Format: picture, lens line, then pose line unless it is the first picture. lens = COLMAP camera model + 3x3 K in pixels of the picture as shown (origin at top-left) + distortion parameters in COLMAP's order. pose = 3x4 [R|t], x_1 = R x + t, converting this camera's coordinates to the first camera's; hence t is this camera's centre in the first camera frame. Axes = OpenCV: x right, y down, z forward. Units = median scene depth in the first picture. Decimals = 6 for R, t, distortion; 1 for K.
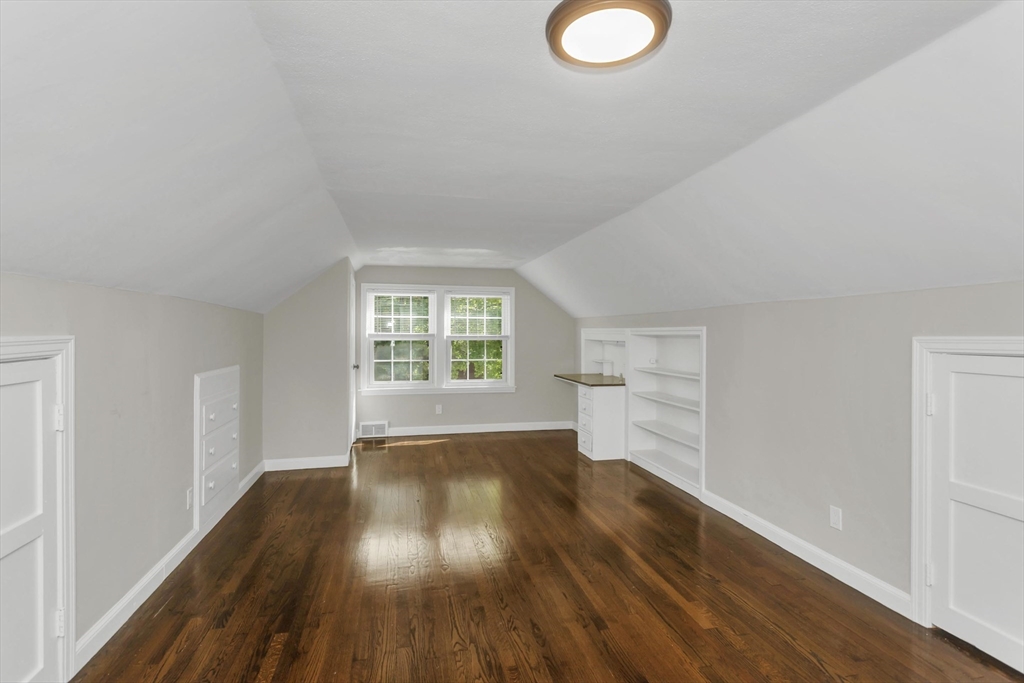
lens RADIAL K [[487.5, 0, 515.8], [0, 487.5, 338.1], [0, 0, 1]] dist [0.001170, 0.000059]
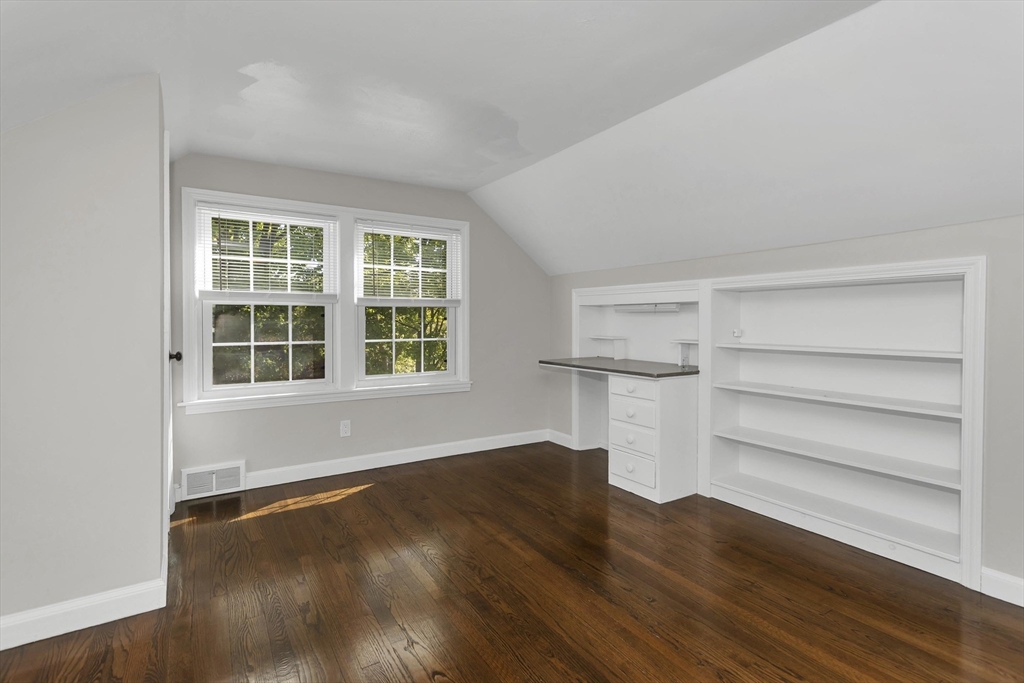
lens RADIAL K [[478.6, 0, 513.4], [0, 478.6, 329.5], [0, 0, 1]] dist [0.000907, 0.000175]
pose [[0.943800, -0.010988, 0.330335, -0.158725], [0.008984, 0.999931, 0.007593, 0.029586], [-0.330396, -0.004198, 0.943833, 0.422450]]
